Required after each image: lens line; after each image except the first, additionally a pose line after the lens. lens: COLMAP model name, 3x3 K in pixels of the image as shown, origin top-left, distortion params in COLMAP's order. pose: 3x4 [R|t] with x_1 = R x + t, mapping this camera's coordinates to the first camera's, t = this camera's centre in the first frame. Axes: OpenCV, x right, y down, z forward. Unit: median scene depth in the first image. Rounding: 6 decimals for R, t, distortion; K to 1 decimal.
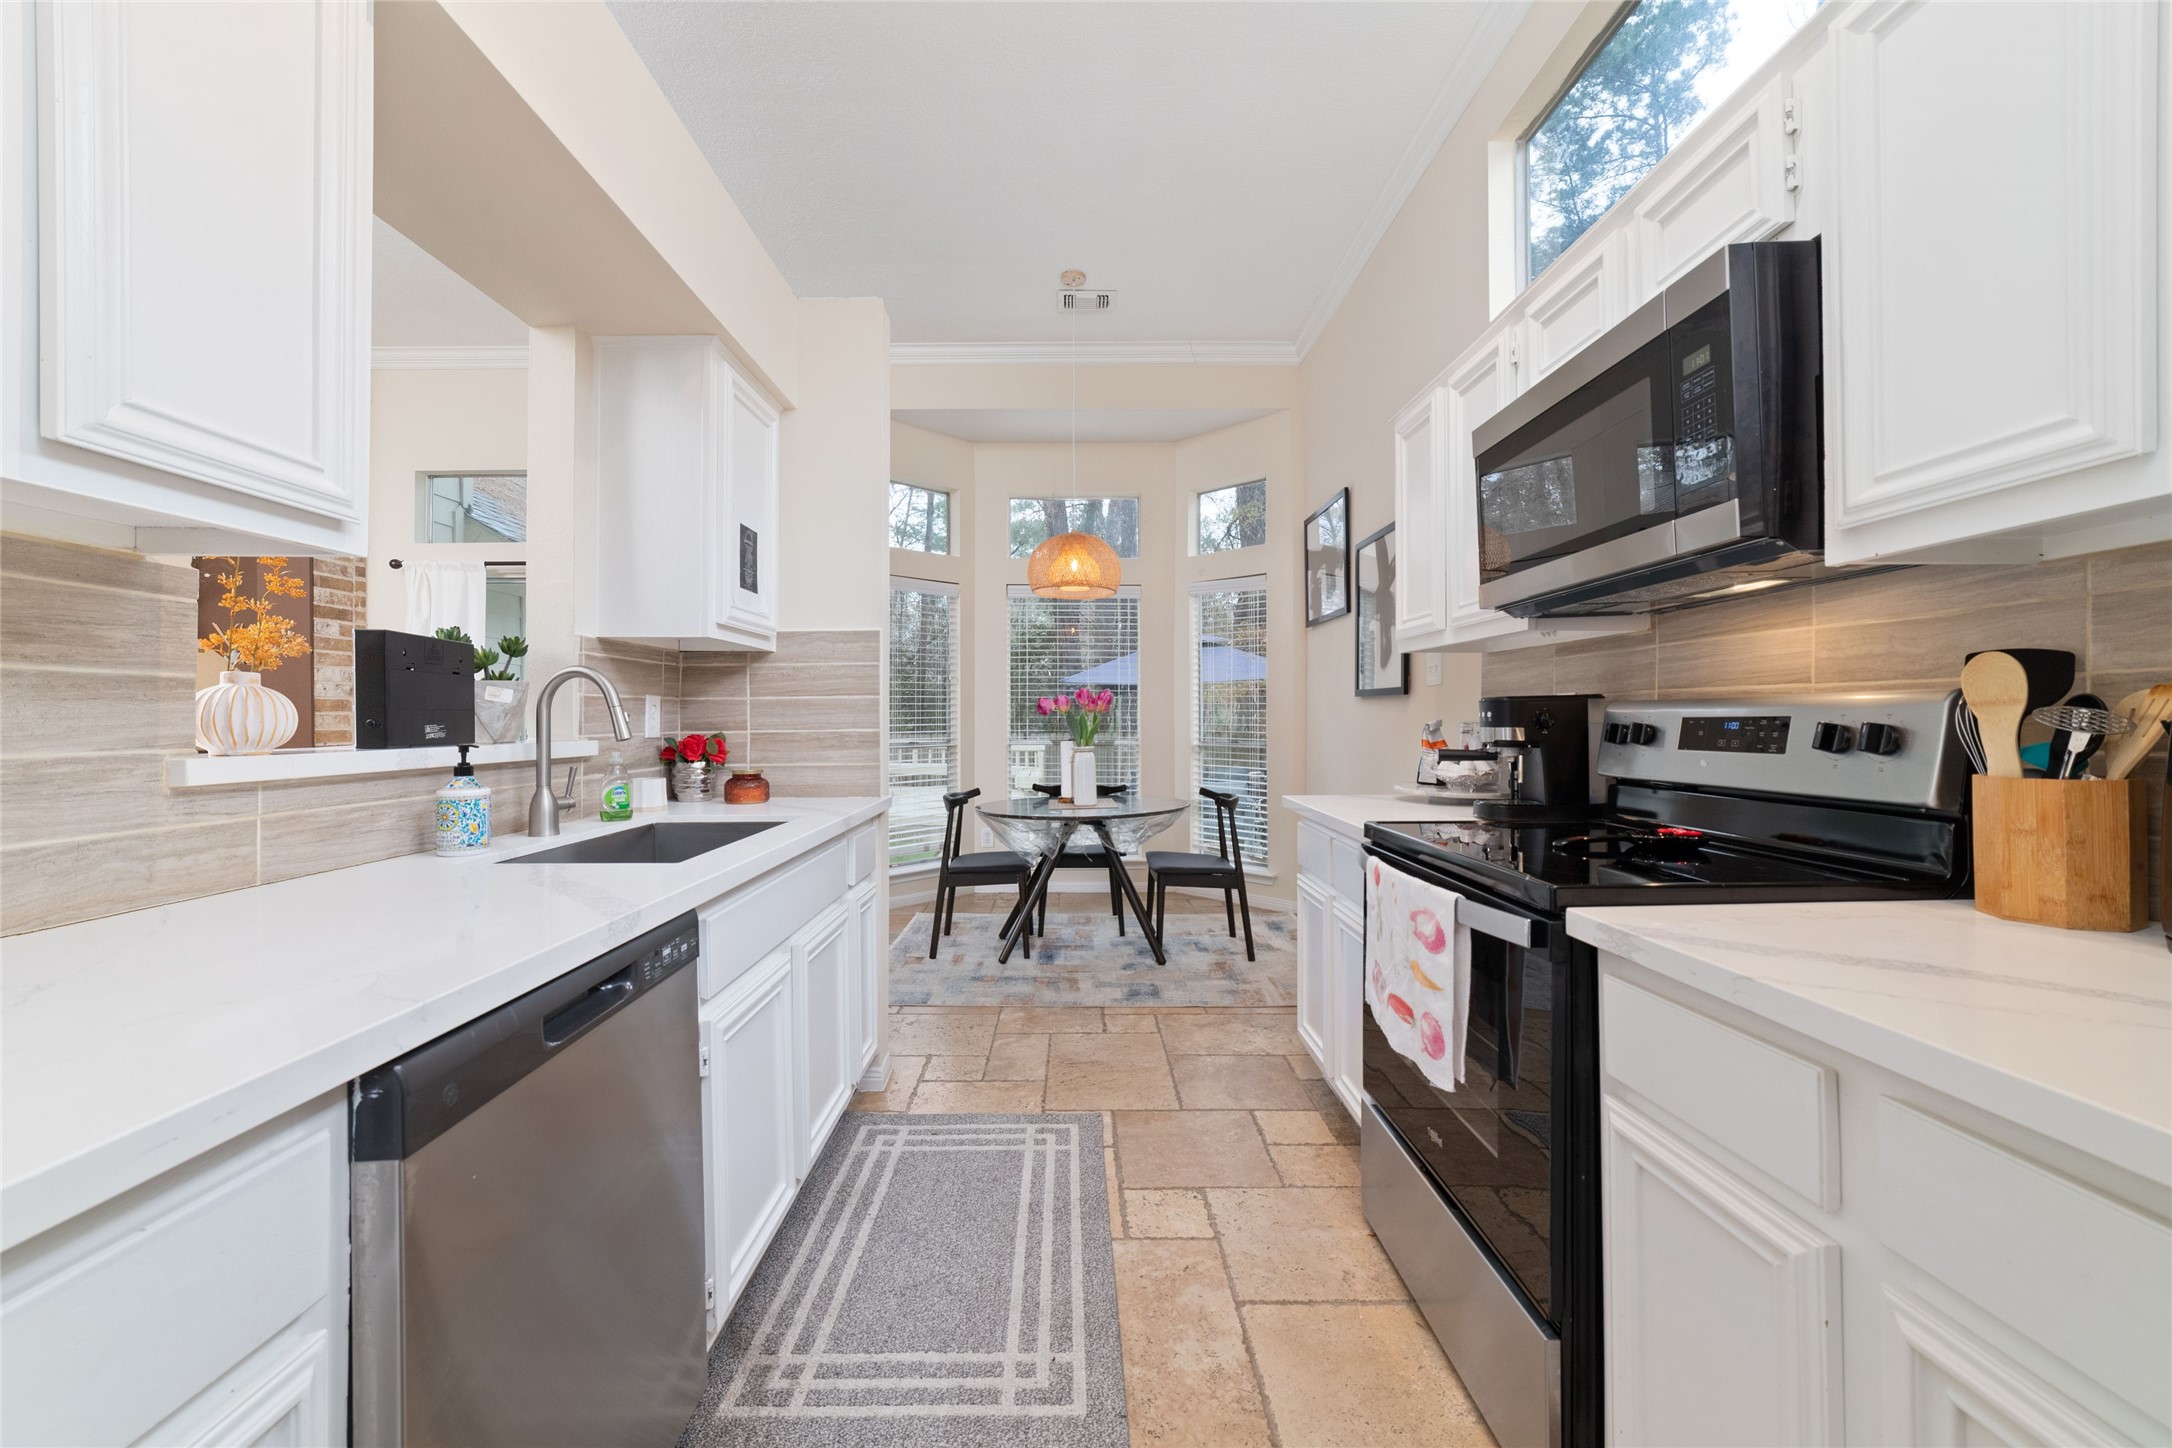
lens RADIAL K [[839.3, 0, 1086.0], [0, 839.3, 707.4], [0, 0, 1]] dist [-0.028212, 0.009212]
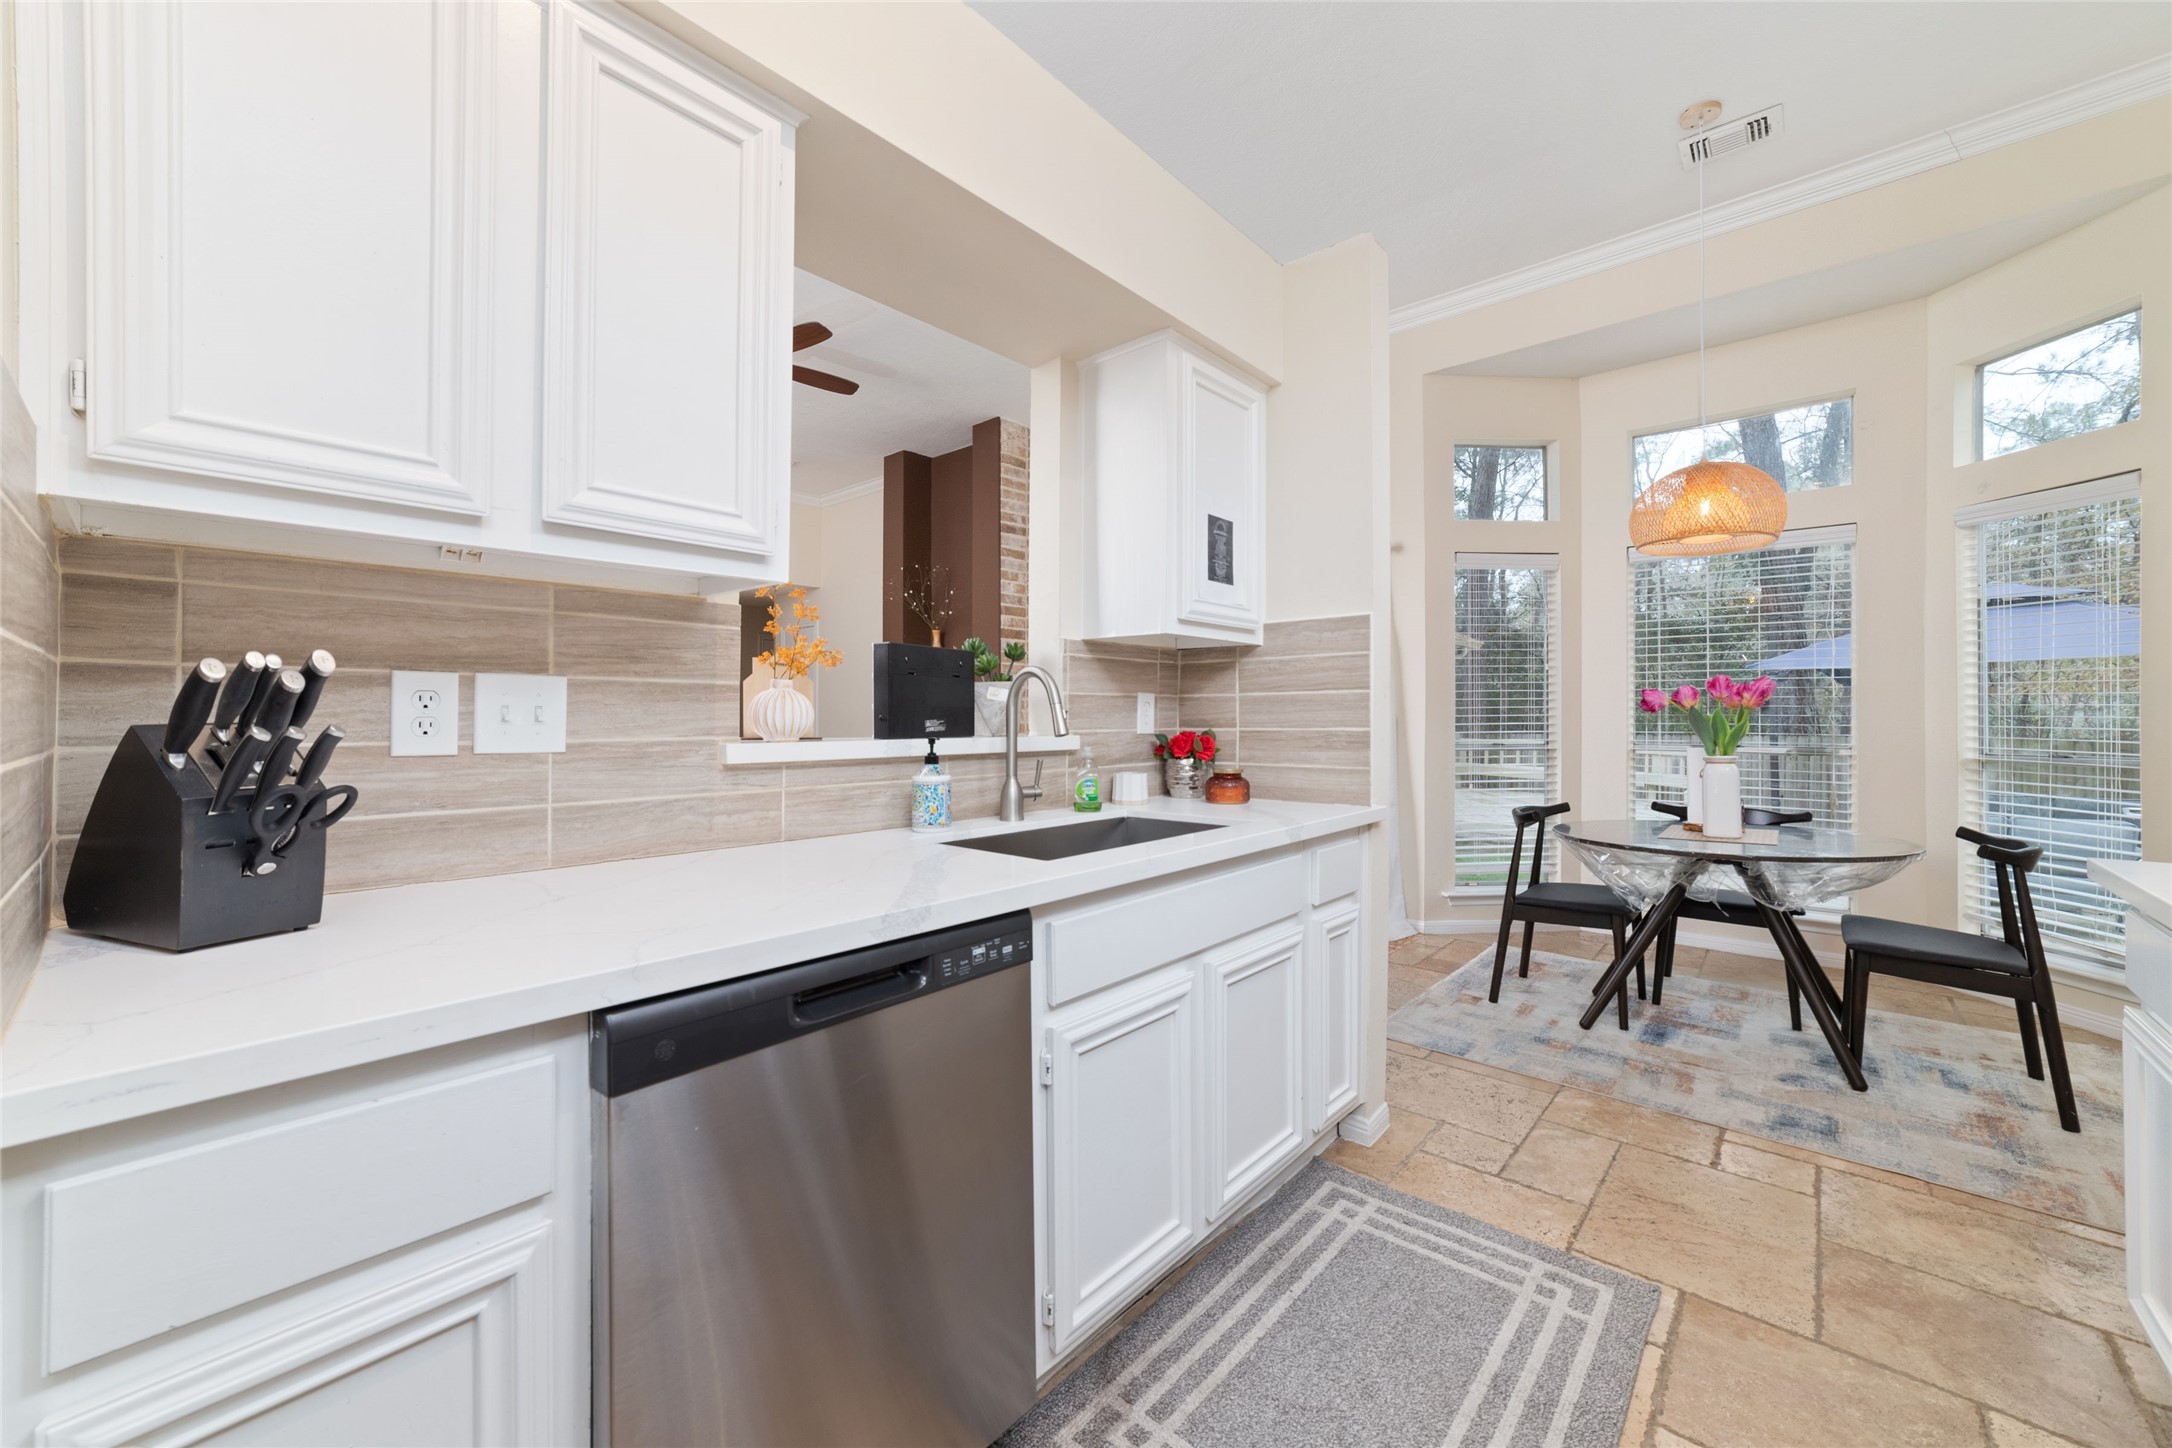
lens RADIAL K [[839.3, 0, 1086.0], [0, 839.3, 707.4], [0, 0, 1]] dist [-0.028212, 0.009212]
pose [[0.735632, -0.003778, -0.677371, 0.138236], [0.006098, 0.999981, 0.001045, 0.001975], [0.677354, -0.004900, 0.735641, 0.186458]]
